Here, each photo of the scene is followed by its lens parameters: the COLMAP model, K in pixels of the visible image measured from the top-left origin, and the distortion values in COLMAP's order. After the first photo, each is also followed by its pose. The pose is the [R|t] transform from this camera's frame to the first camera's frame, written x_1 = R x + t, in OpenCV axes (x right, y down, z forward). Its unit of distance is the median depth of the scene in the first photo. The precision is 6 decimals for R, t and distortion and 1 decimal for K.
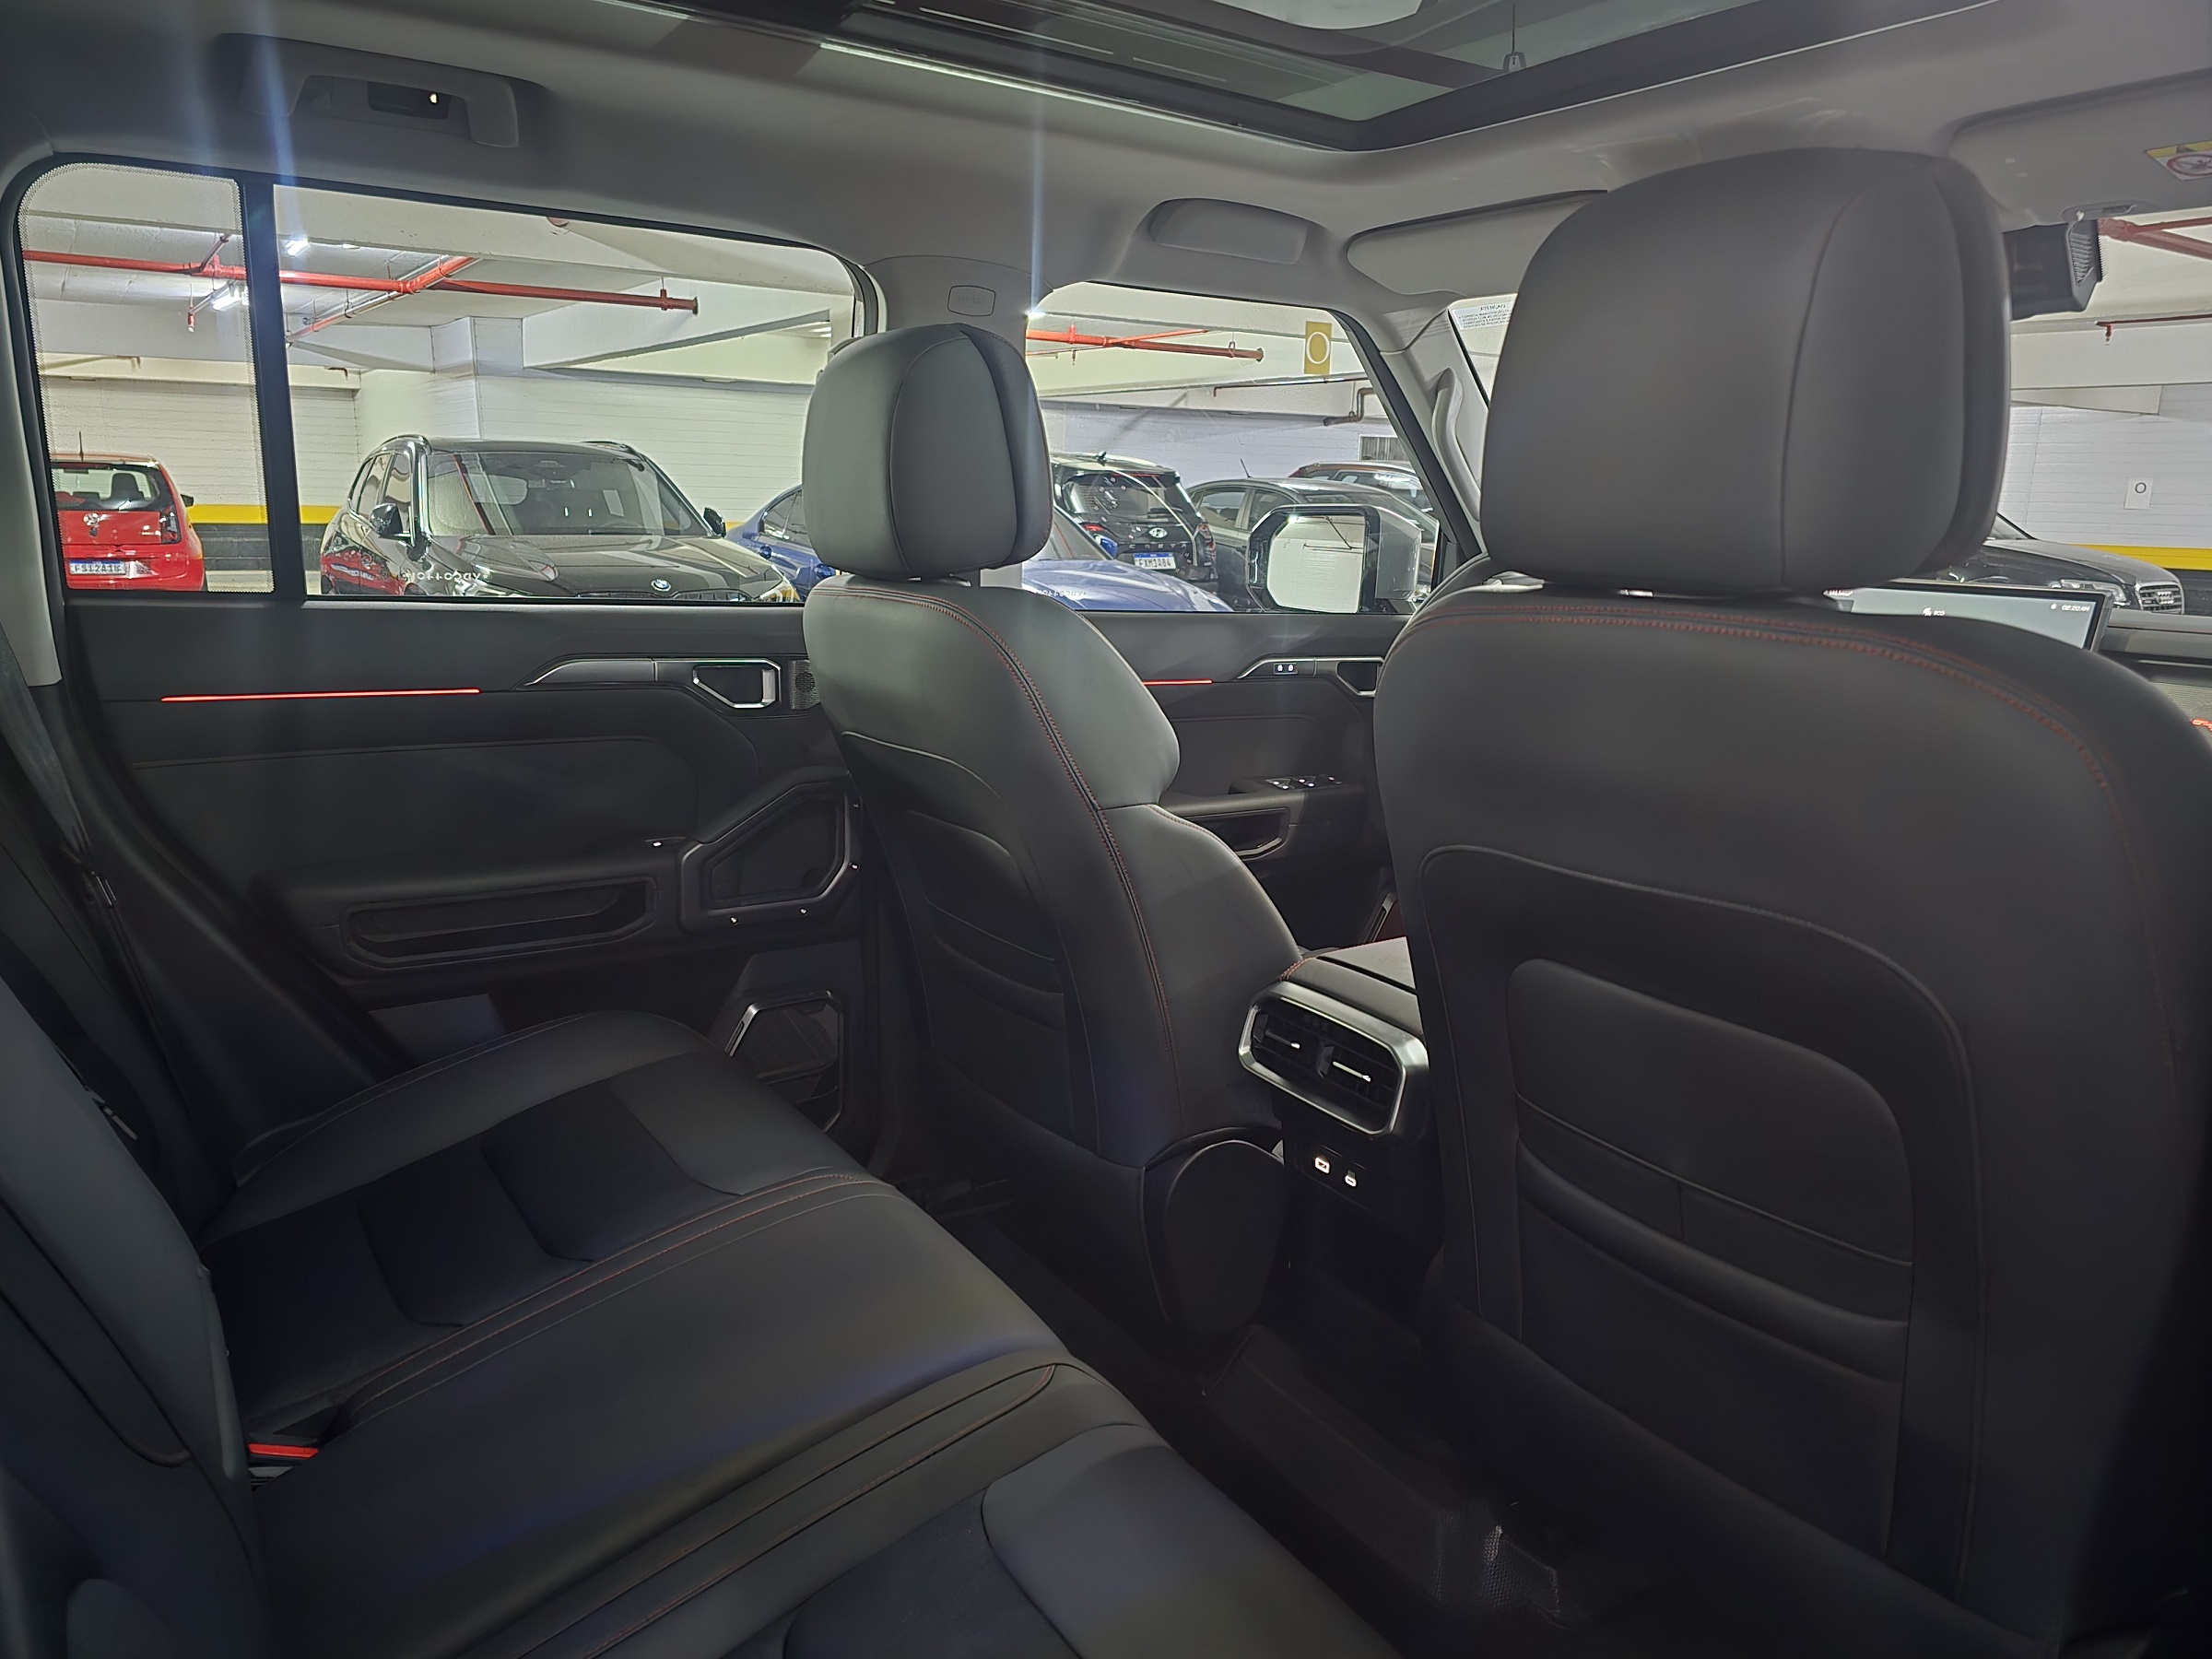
lens RADIAL K [[1482.9, 0, 1093.5], [0, 1482.9, 812.9], [0, 0, 1]] dist [0.084368, -0.094276]
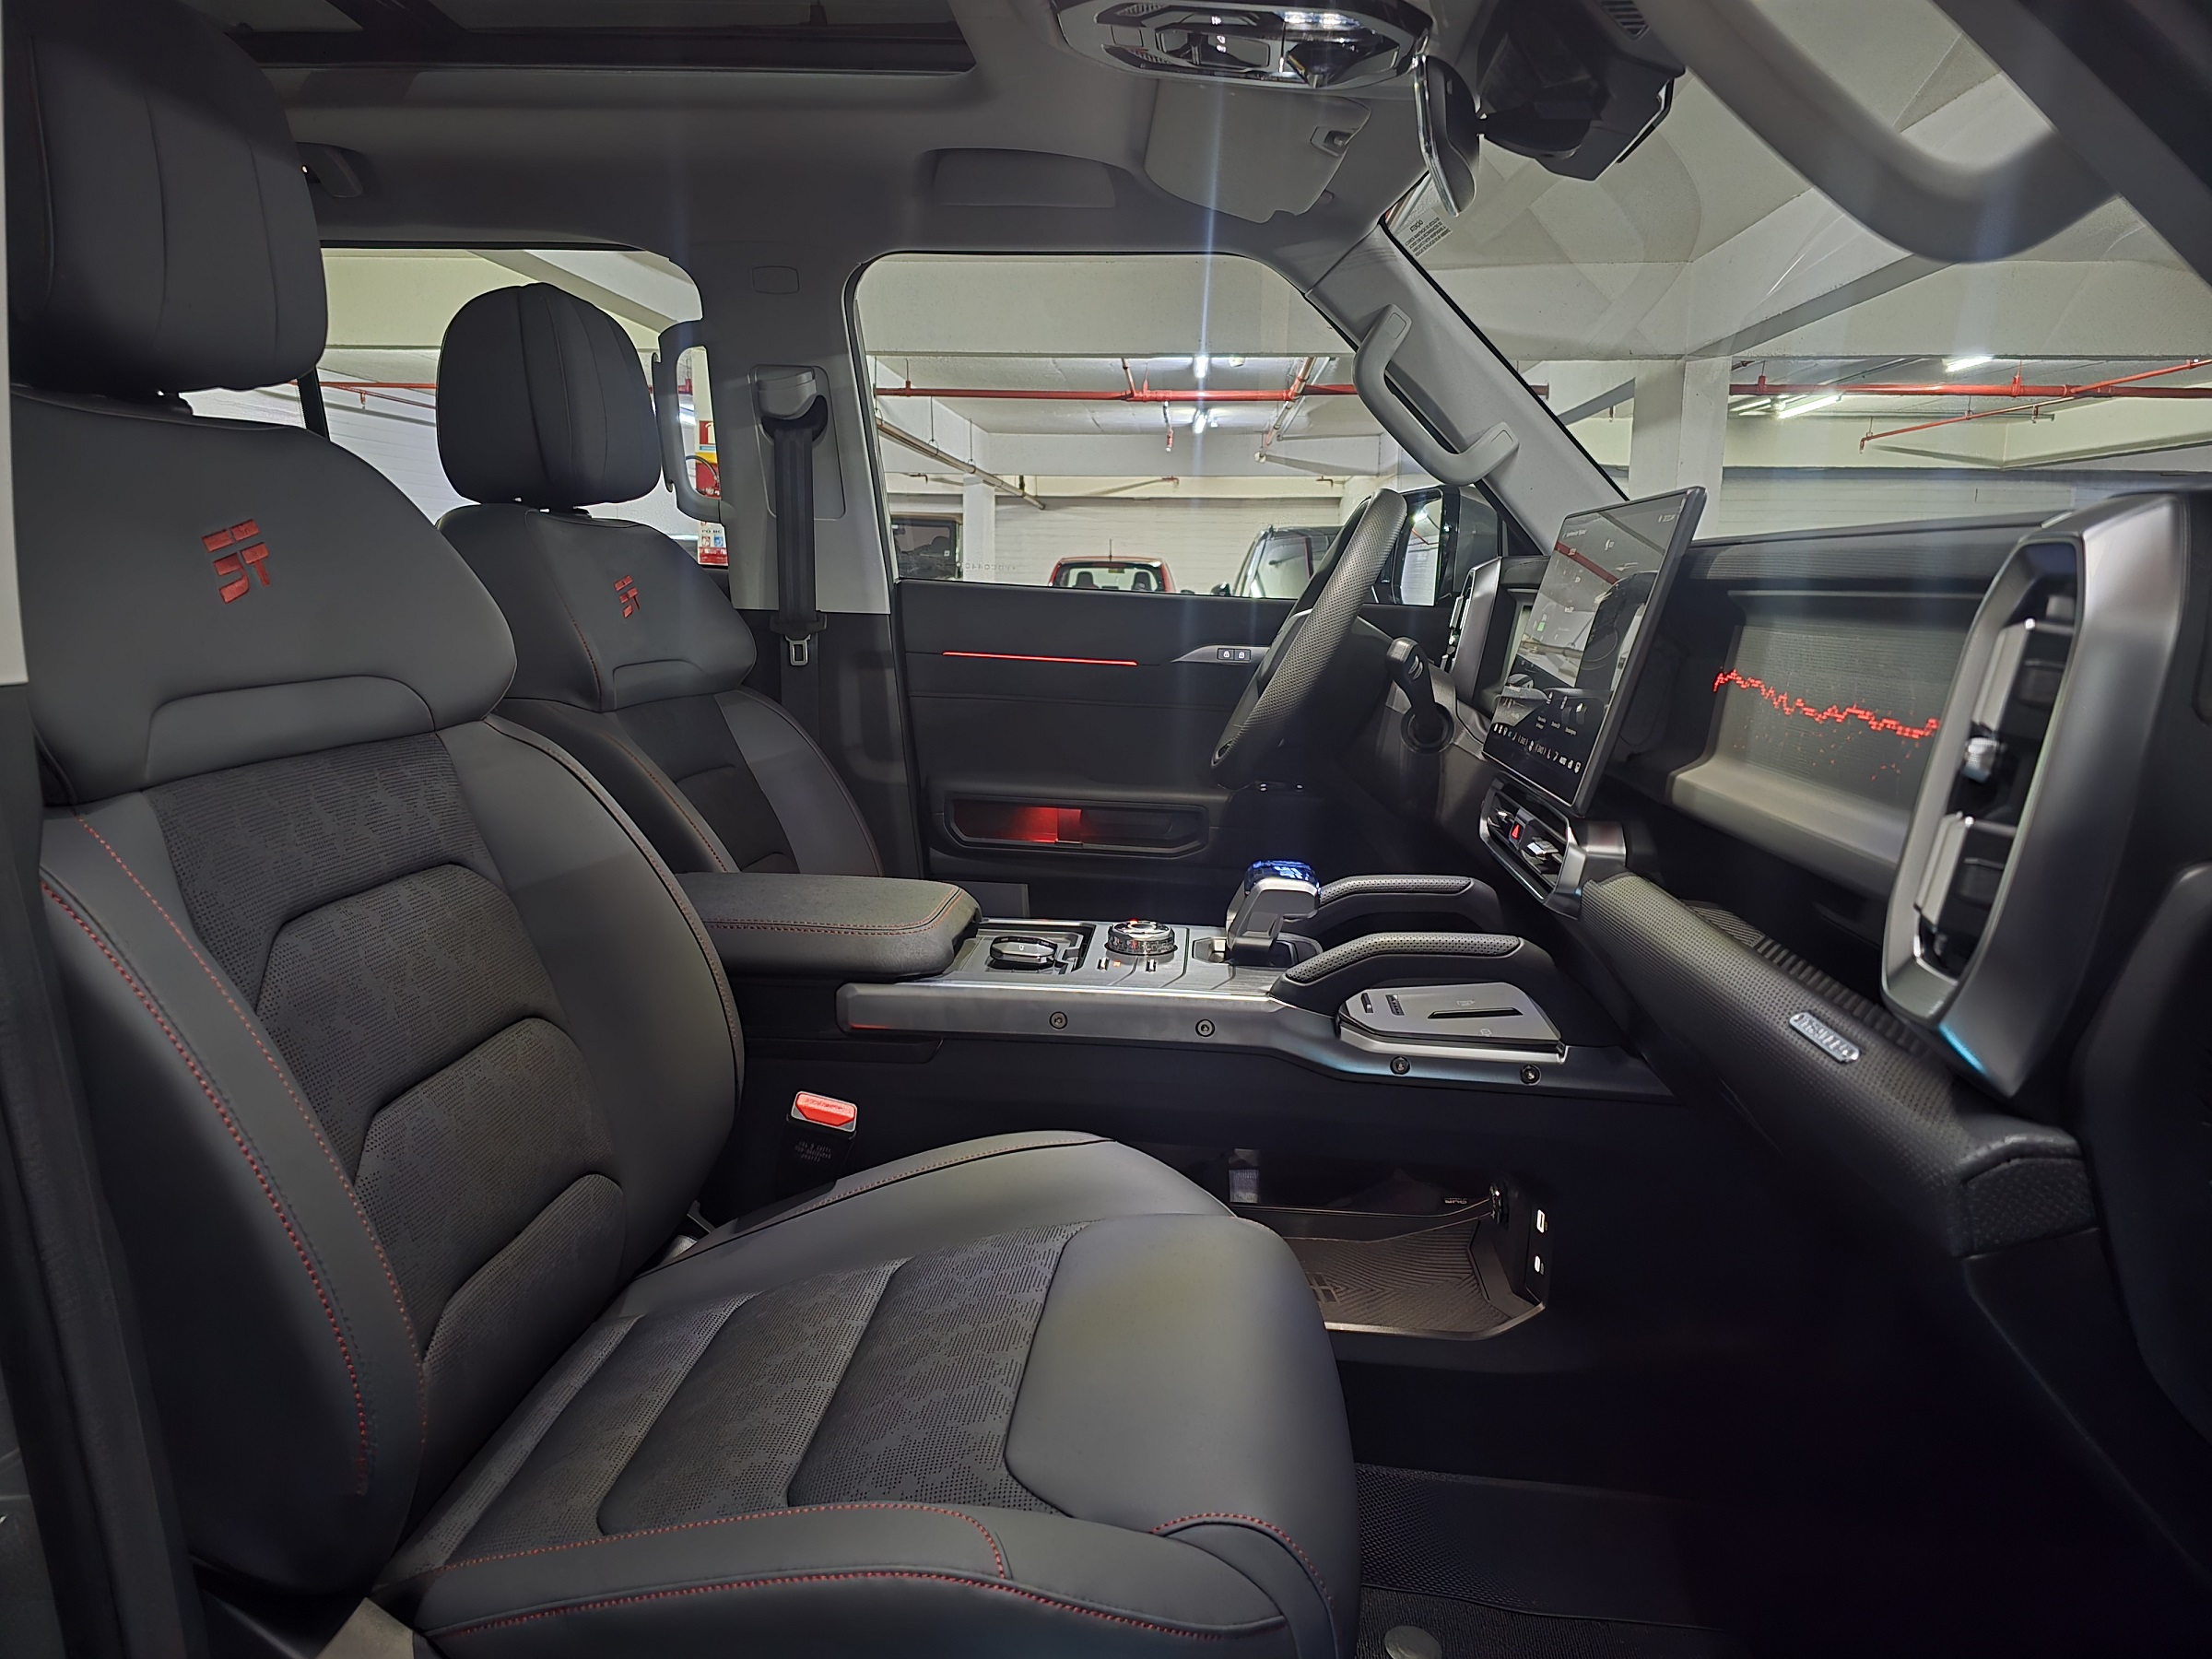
lens RADIAL K [[1510.8, 0, 1106.0], [0, 1510.8, 829.5], [0, 0, 1]] dist [0.042397, -0.053175]
pose [[0.791708, 0.093396, -0.603718, 0.151893], [-0.129853, 0.991389, -0.016919, 0.007852], [0.596939, 0.091789, 0.797018, 0.056448]]
